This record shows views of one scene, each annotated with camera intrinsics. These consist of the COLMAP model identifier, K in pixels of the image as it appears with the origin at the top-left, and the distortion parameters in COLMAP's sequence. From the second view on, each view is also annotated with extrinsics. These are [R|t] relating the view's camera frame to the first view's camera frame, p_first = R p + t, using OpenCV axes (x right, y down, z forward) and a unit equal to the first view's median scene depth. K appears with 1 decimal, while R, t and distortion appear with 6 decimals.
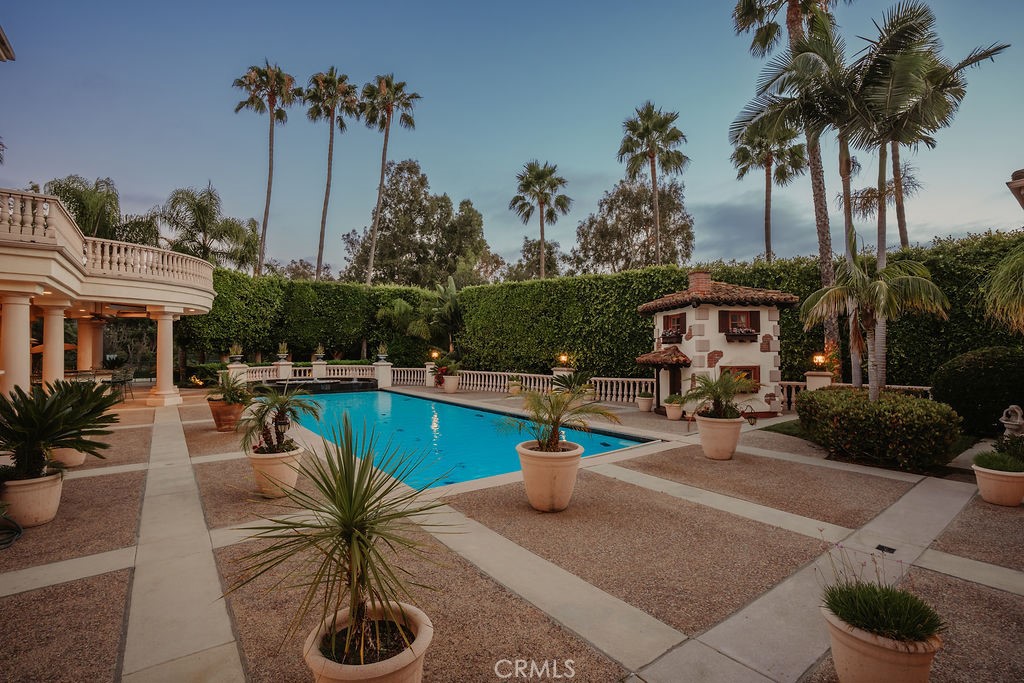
lens RADIAL K [[466.8, 0, 512.0], [0, 466.8, 341.5], [0, 0, 1]] dist [-0.020209, -0.000081]
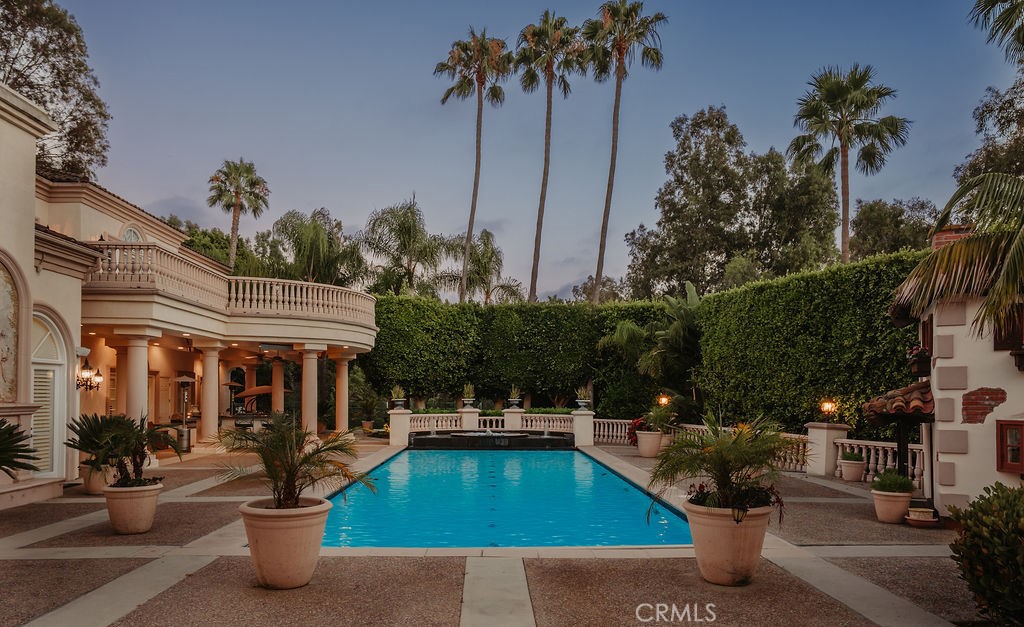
lens RADIAL K [[696.9, 0, 512.9], [0, 696.9, 393.4], [0, 0, 1]] dist [-0.047618, 0.067315]
pose [[0.819125, -0.000161, -0.573615, 0.230037], [0.005915, 0.999949, 0.008166, 0.008296], [0.573585, -0.010082, 0.819084, 0.065120]]
